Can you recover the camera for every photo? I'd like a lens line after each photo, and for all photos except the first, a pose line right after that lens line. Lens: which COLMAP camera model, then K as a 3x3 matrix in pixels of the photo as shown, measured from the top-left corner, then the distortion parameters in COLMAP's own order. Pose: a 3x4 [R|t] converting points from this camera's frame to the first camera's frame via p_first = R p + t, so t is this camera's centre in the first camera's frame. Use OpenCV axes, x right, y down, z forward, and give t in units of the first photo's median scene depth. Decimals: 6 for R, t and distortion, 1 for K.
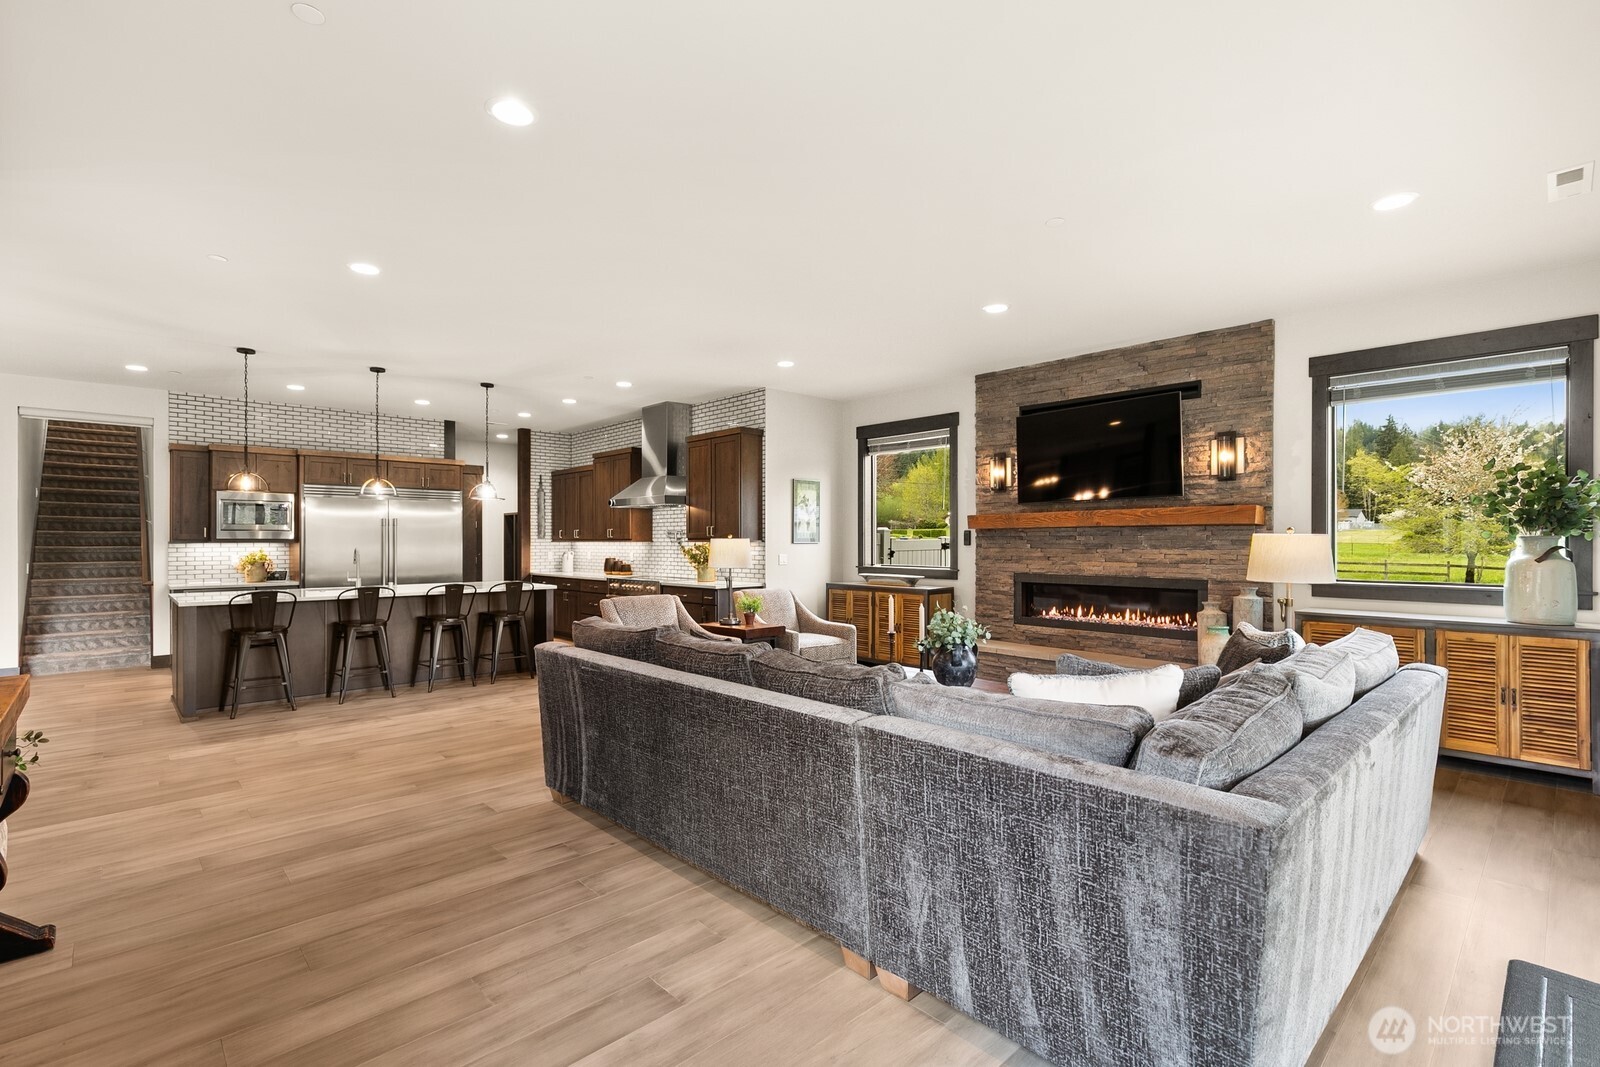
lens RADIAL K [[718.9, 0, 798.1], [0, 718.9, 539.0], [0, 0, 1]] dist [0.006867, -0.000174]
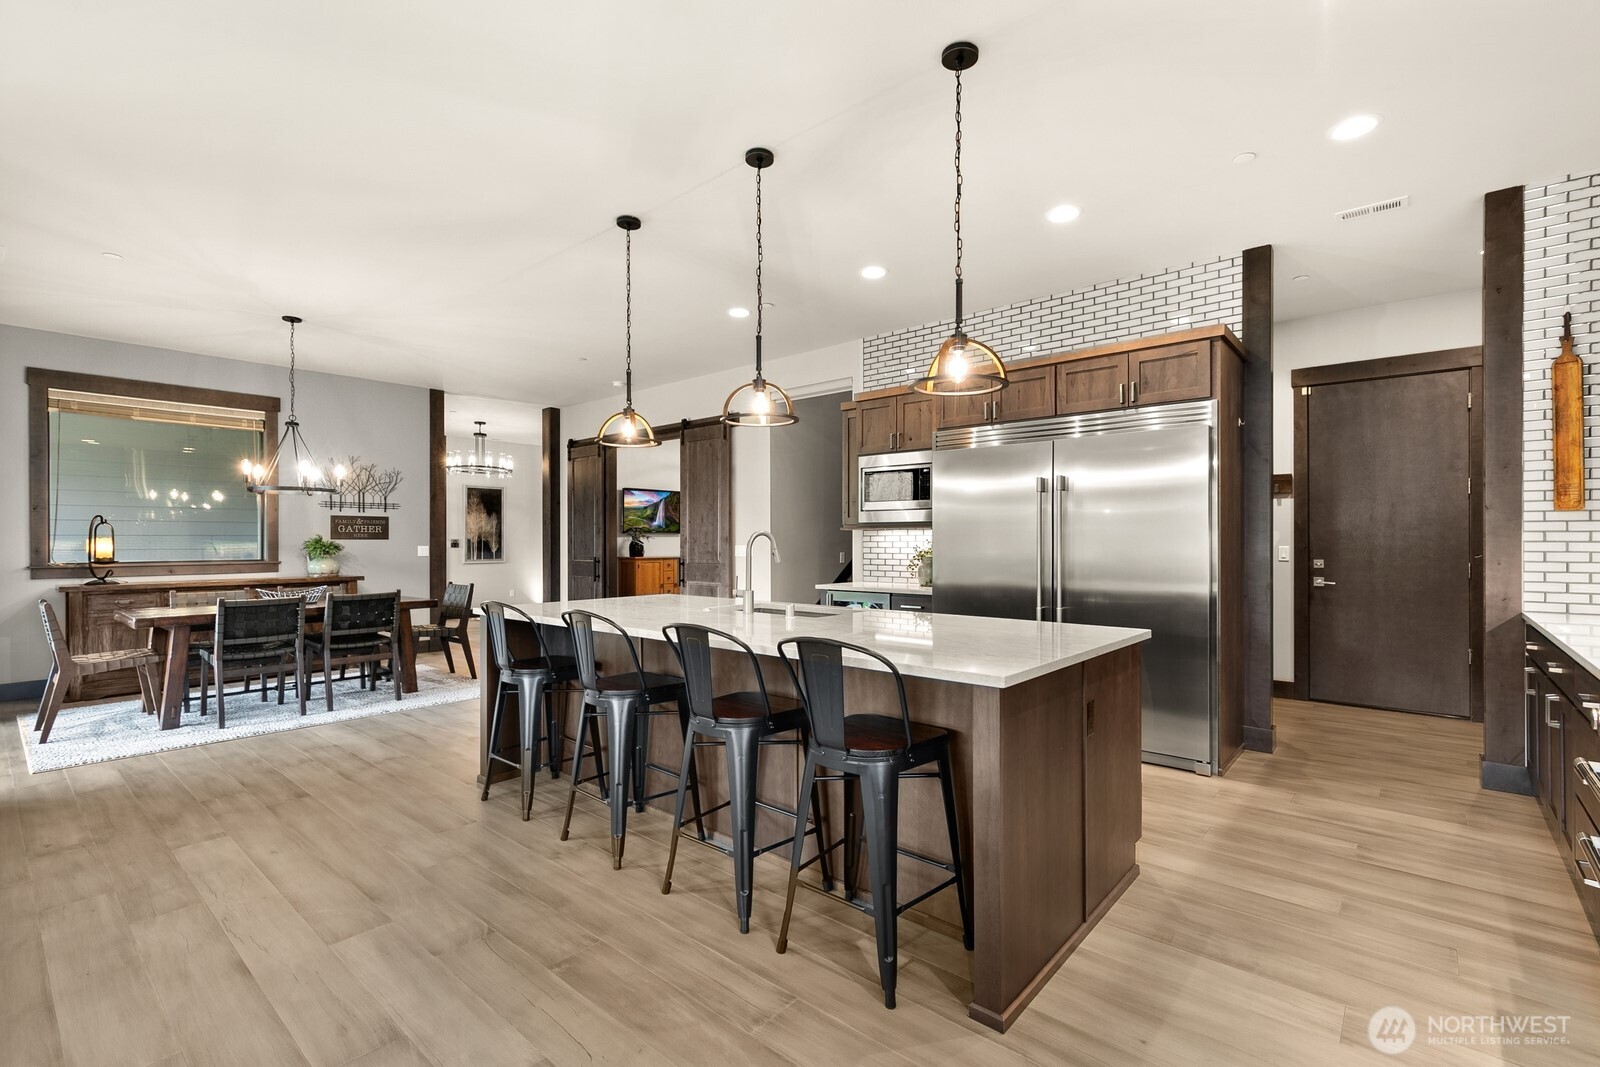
lens RADIAL K [[718.9, 0, 798.1], [0, 718.9, 539.0], [0, 0, 1]] dist [0.006867, -0.000174]
pose [[0.091538, -0.004378, -0.995792, -0.100188], [0.005686, 0.999976, -0.003874, 0.019769], [0.995785, -0.005307, 0.091560, 0.975943]]
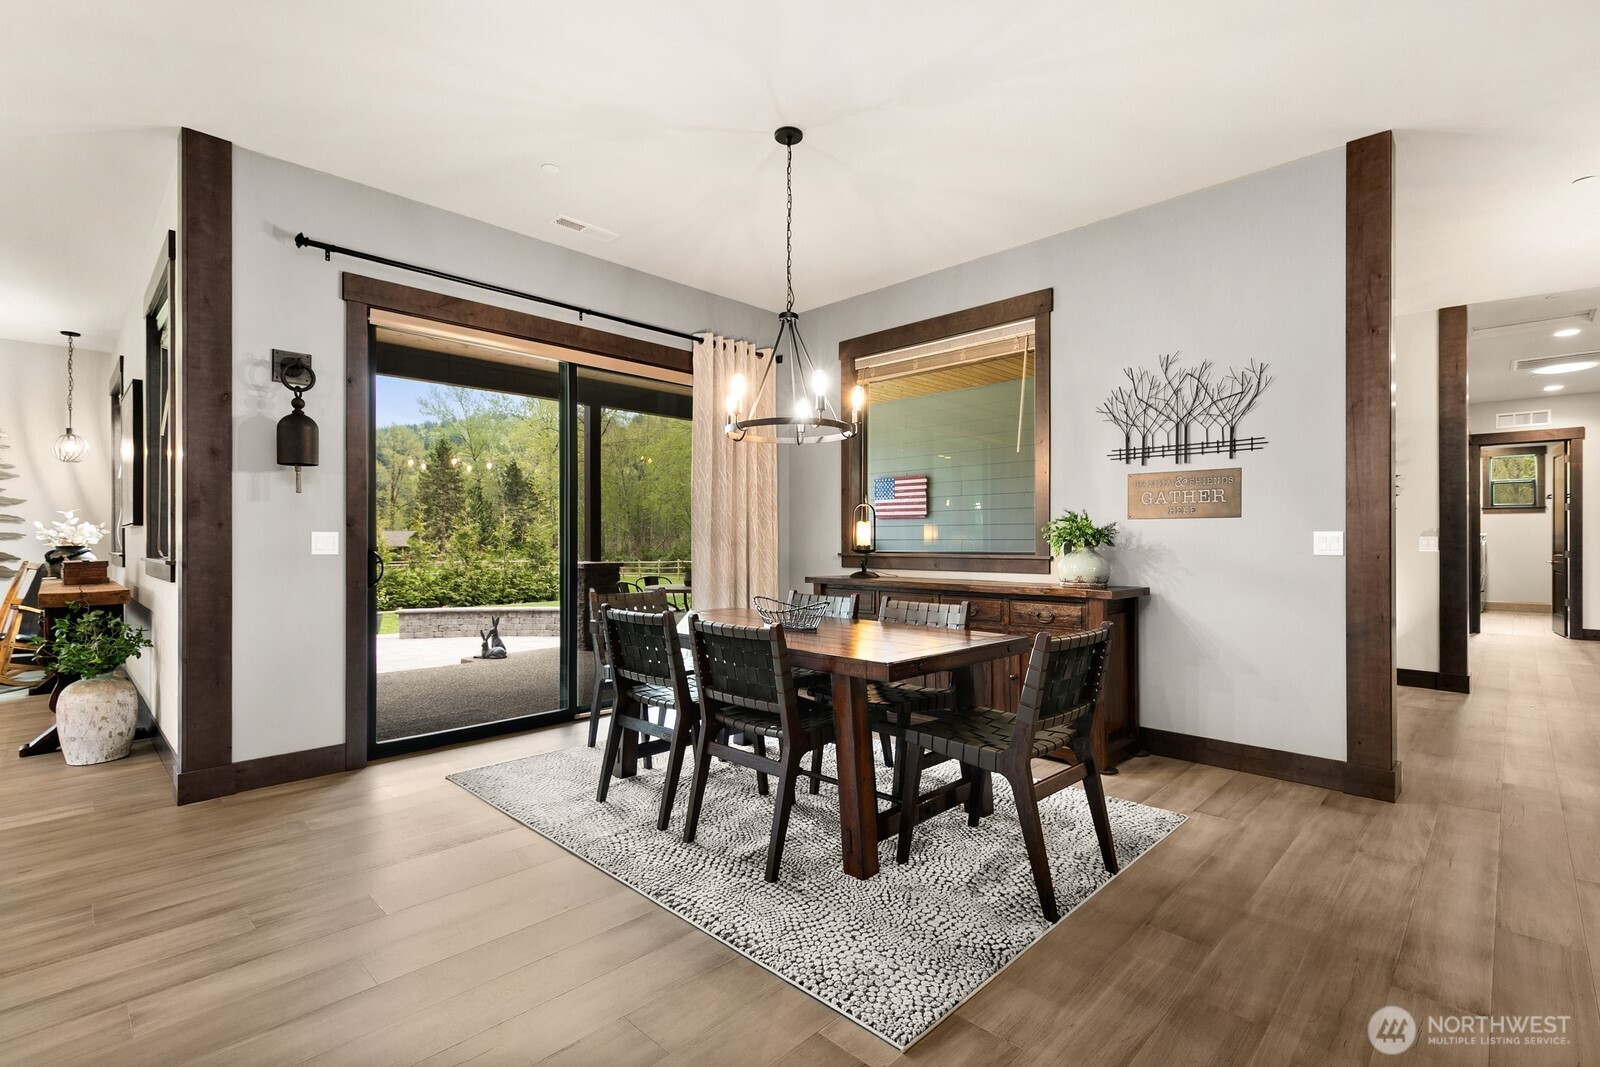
lens RADIAL K [[729.3, 0, 794.5], [0, 729.3, 536.8], [0, 0, 1]] dist [0.001829, -0.000090]
pose [[-0.999470, -0.000683, -0.032539, -0.962460], [-0.000425, 0.999968, -0.007938, 0.031232], [0.032543, -0.007920, -0.999439, 0.955964]]
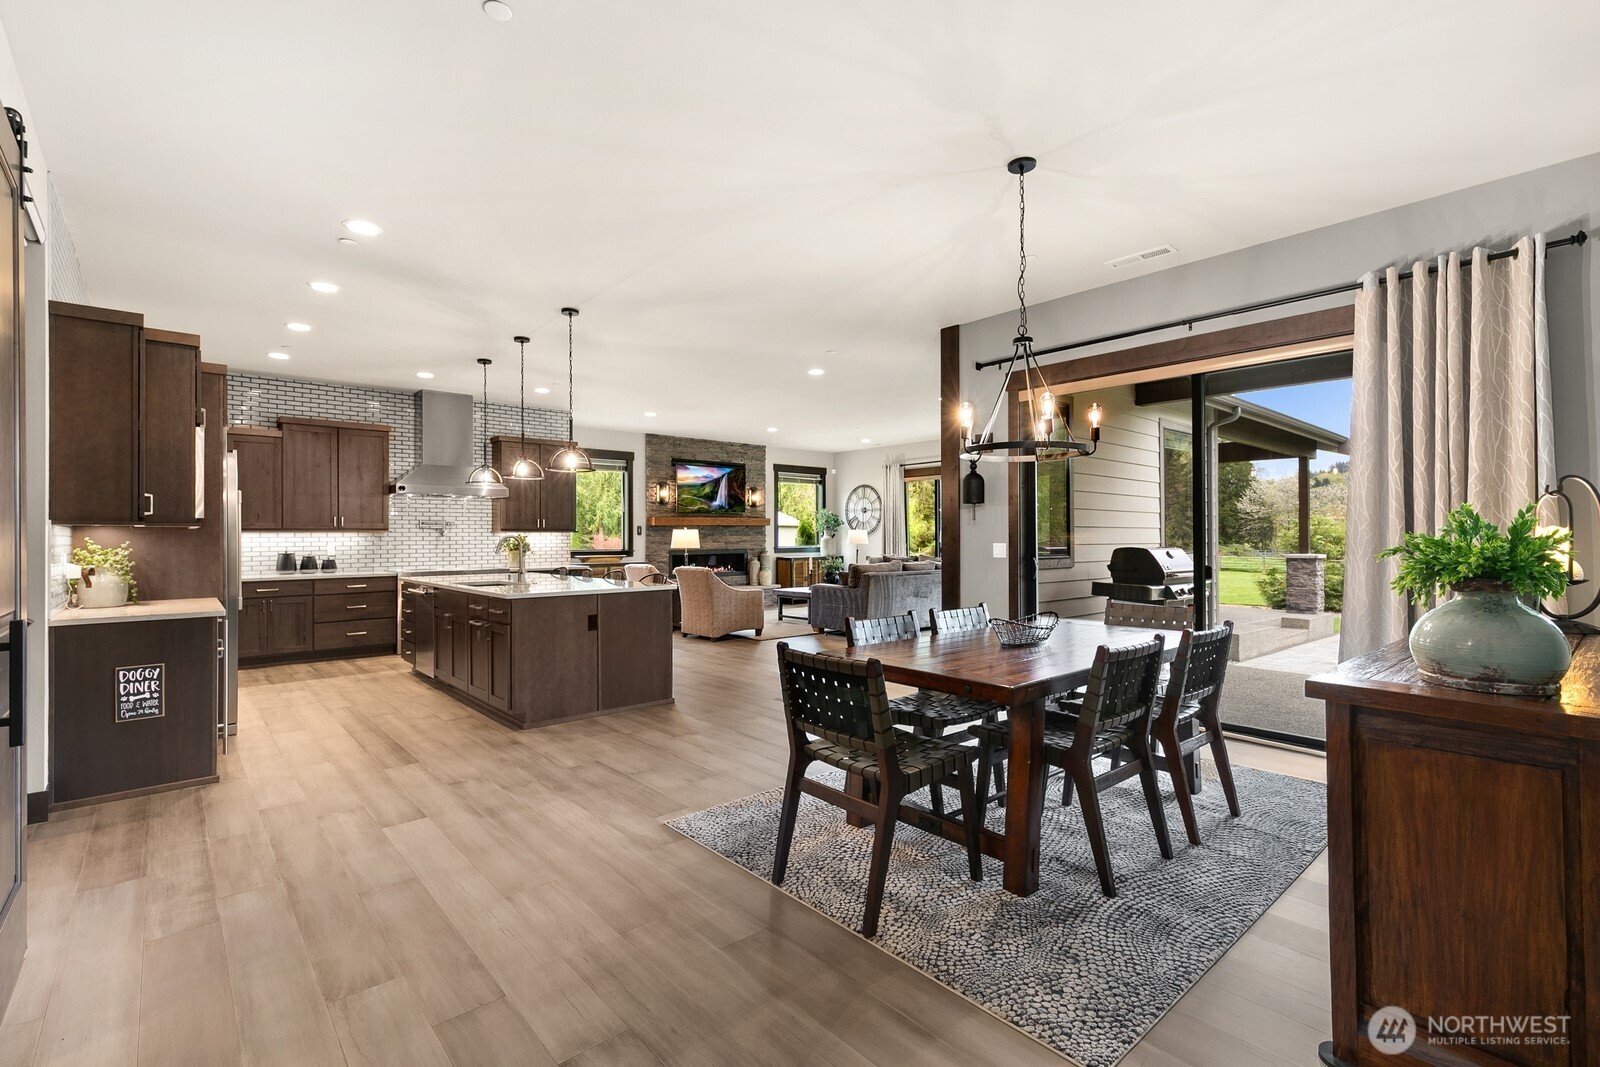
lens RADIAL K [[718.9, 0, 798.1], [0, 718.9, 539.0], [0, 0, 1]] dist [0.006867, -0.000174]
pose [[0.039429, -0.002943, 0.999218, -1.466032], [0.002336, 0.999993, 0.002853, 0.014431], [-0.999220, 0.002221, 0.039436, 0.610298]]
